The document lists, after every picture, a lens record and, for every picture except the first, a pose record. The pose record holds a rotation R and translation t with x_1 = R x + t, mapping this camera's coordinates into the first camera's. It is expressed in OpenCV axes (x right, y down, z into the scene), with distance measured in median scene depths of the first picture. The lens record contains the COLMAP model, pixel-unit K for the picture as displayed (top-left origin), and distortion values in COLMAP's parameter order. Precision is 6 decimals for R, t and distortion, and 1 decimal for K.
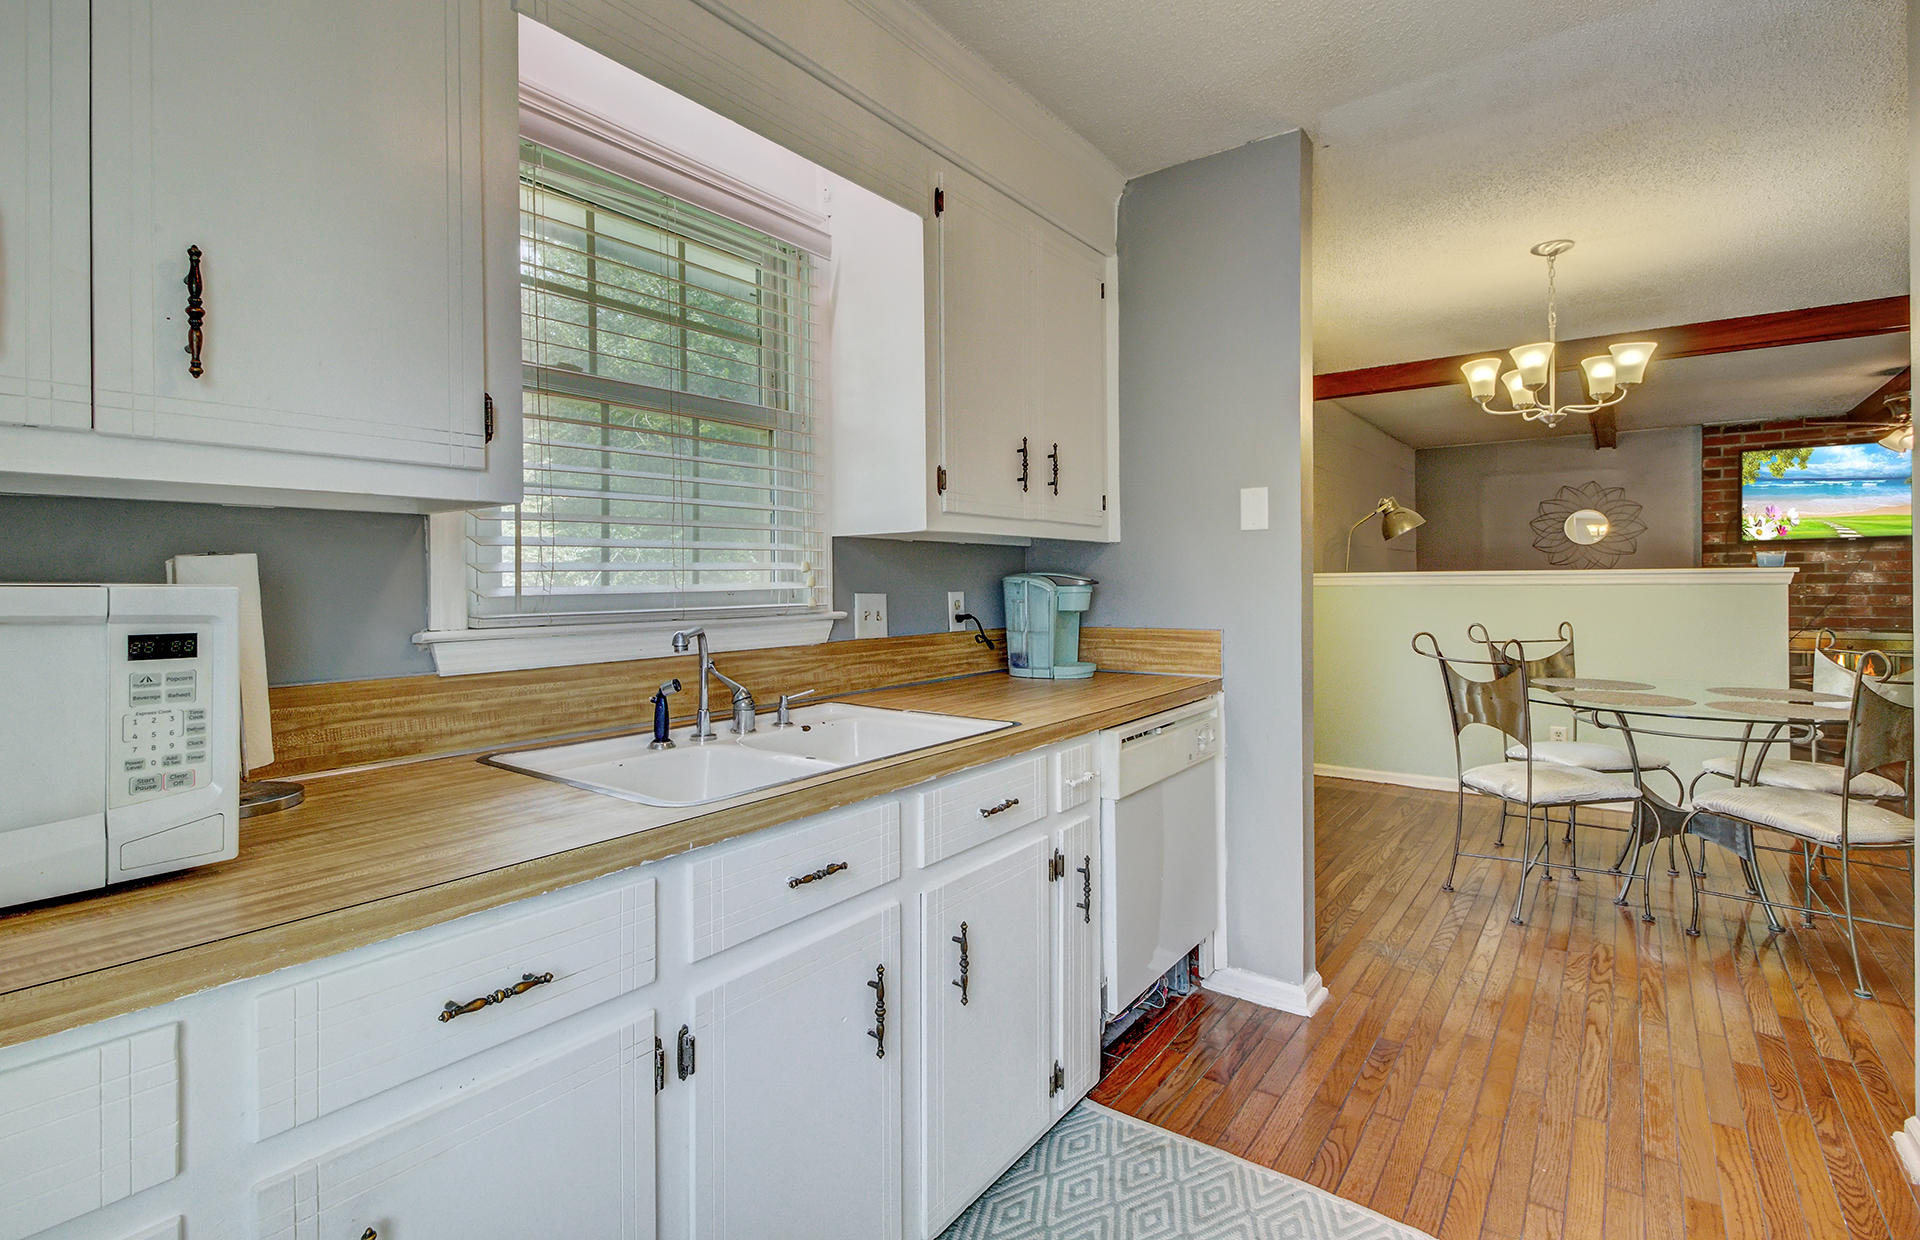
lens RADIAL K [[900.5, 0, 951.6], [0, 900.5, 603.0], [0, 0, 1]] dist [-0.003599, -0.001871]
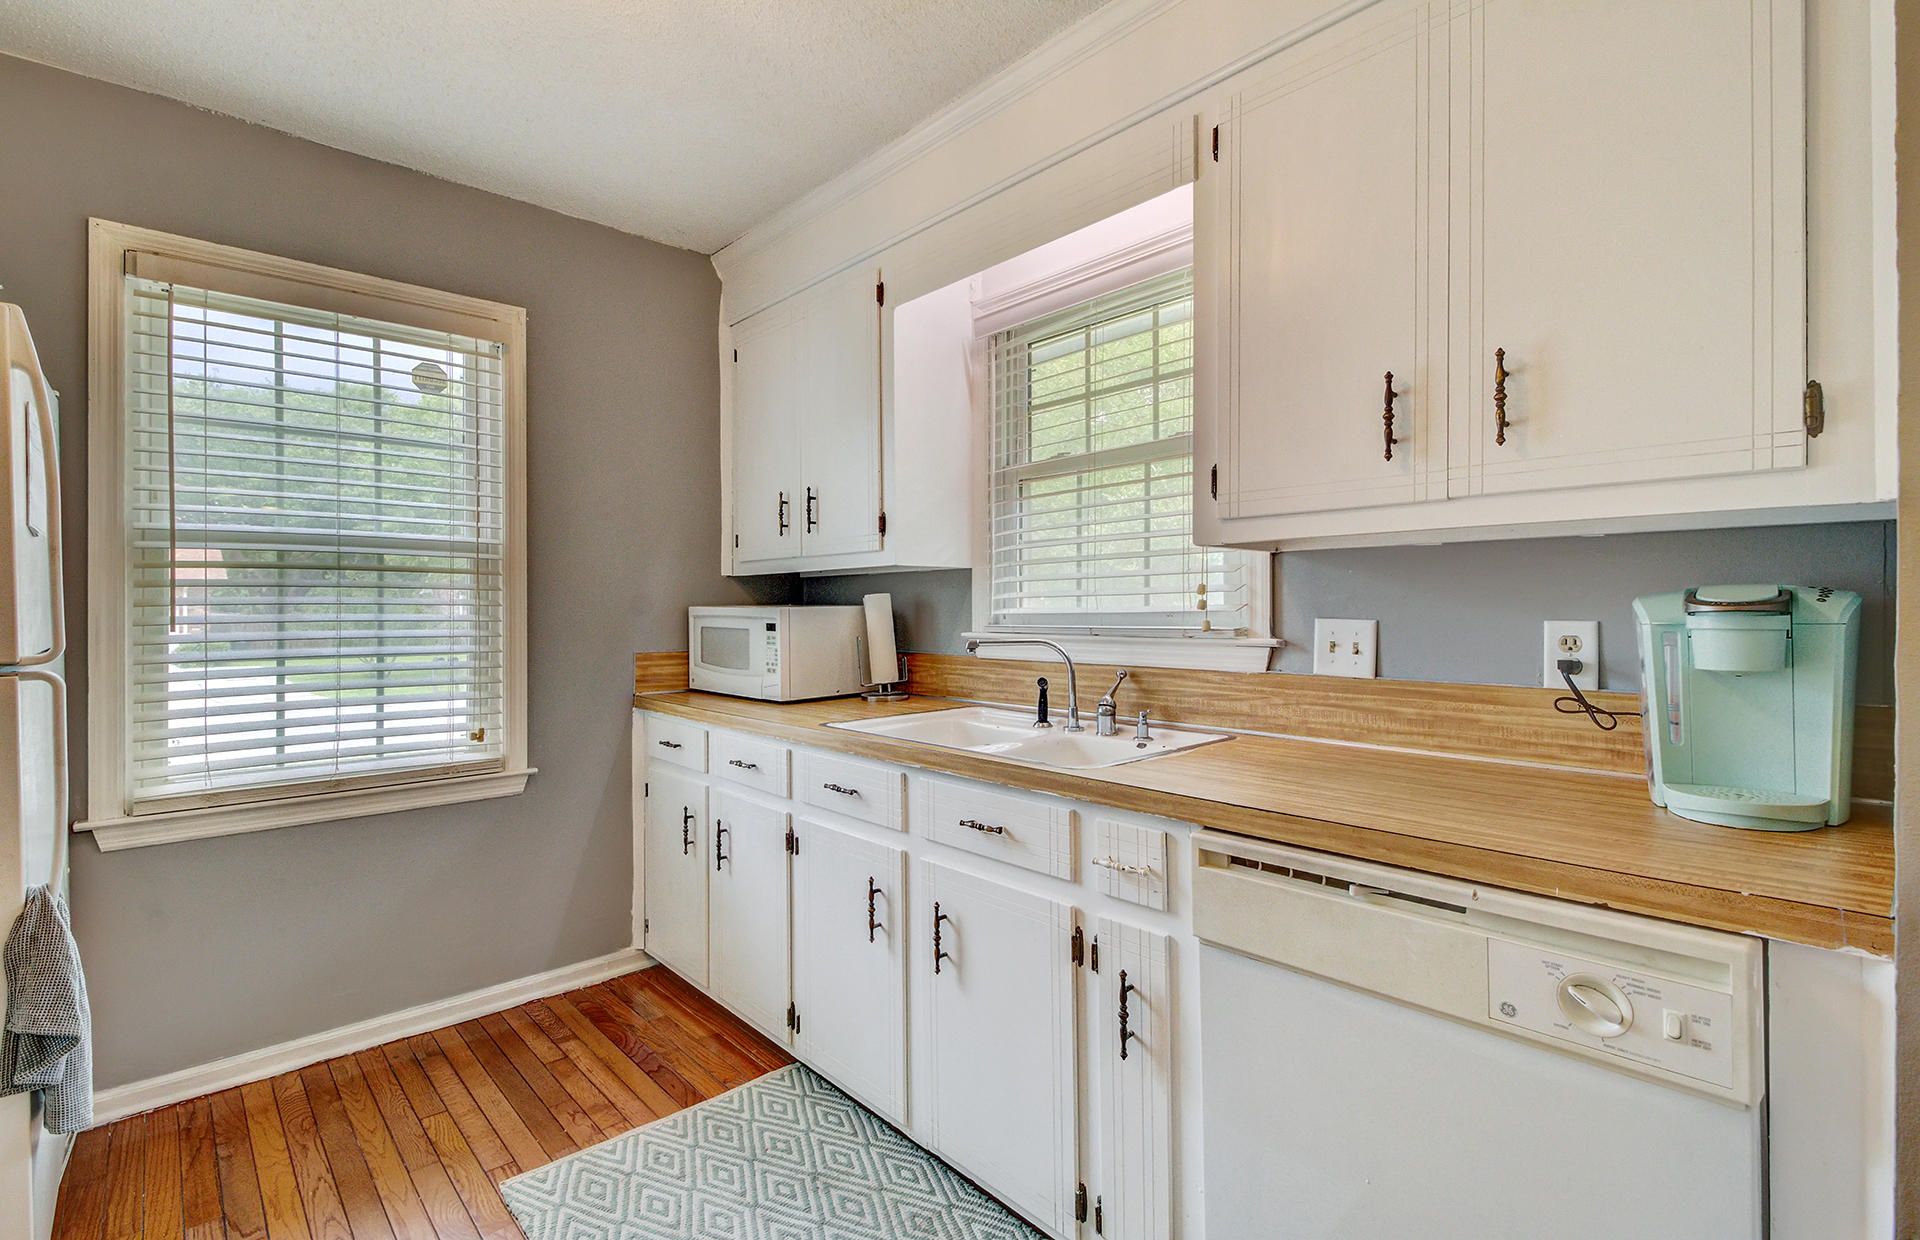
lens RADIAL K [[865.7, 0, 966.1], [0, 865.7, 601.4], [0, 0, 1]] dist [0.001574, -0.007557]
pose [[-0.217757, 0.007804, -0.975972, 0.767360], [-0.008393, 0.999916, 0.009868, -0.032744], [0.975967, 0.010341, -0.217673, 0.908322]]
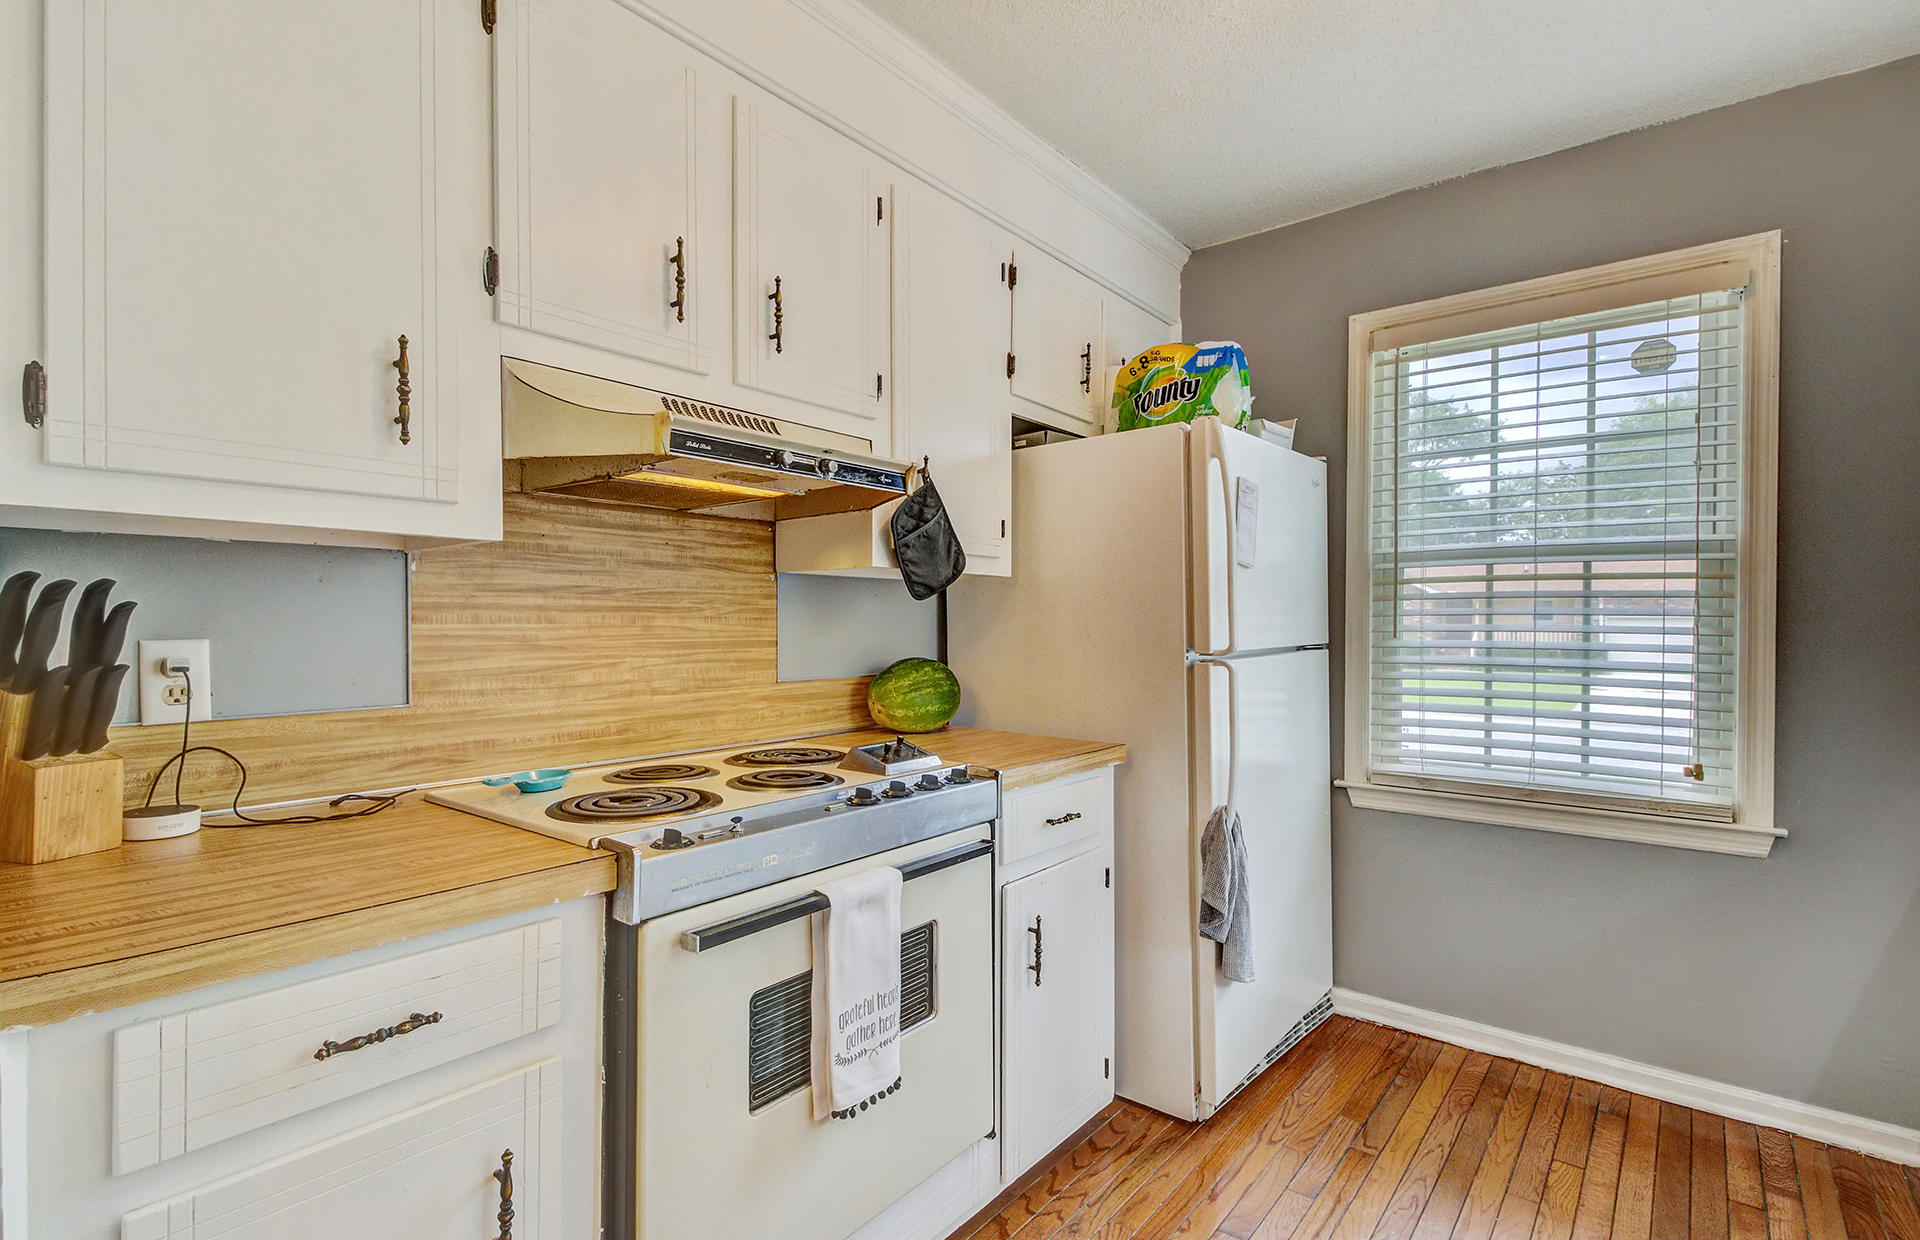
lens RADIAL K [[905.8, 0, 938.4], [0, 905.8, 624.7], [0, 0, 1]] dist [0.014990, -0.012726]
pose [[-0.995091, 0.009562, 0.098506, 0.526629], [0.011578, 0.999735, 0.019920, -0.030961], [-0.098289, 0.020962, -0.994937, 1.104102]]
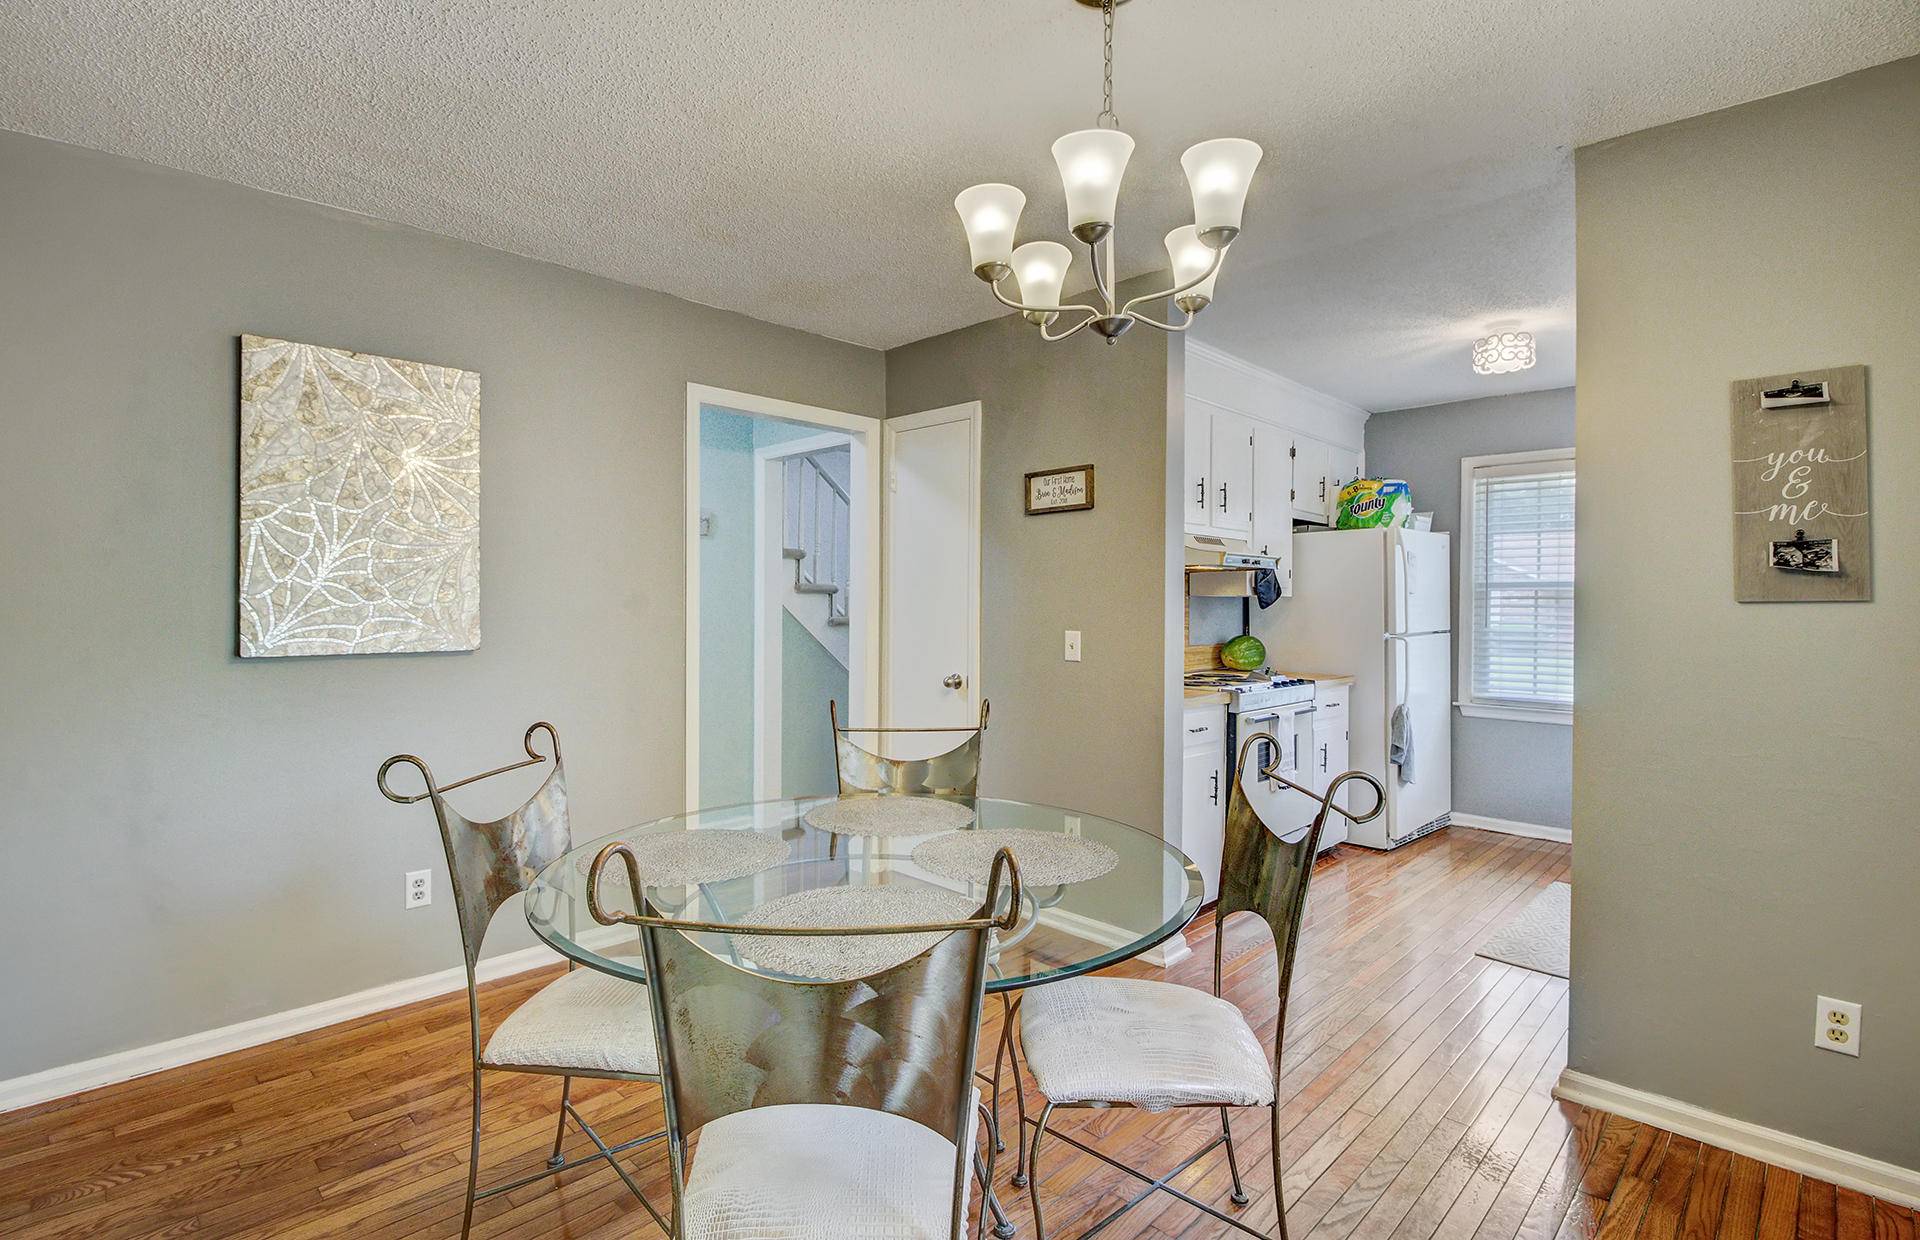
lens RADIAL K [[900.5, 0, 951.6], [0, 900.5, 603.0], [0, 0, 1]] dist [-0.003599, -0.001871]
pose [[-0.982332, 0.003940, 0.187107, 0.955601], [0.007028, 0.999850, 0.015842, -0.090210], [-0.187016, 0.016877, -0.982212, 2.360568]]
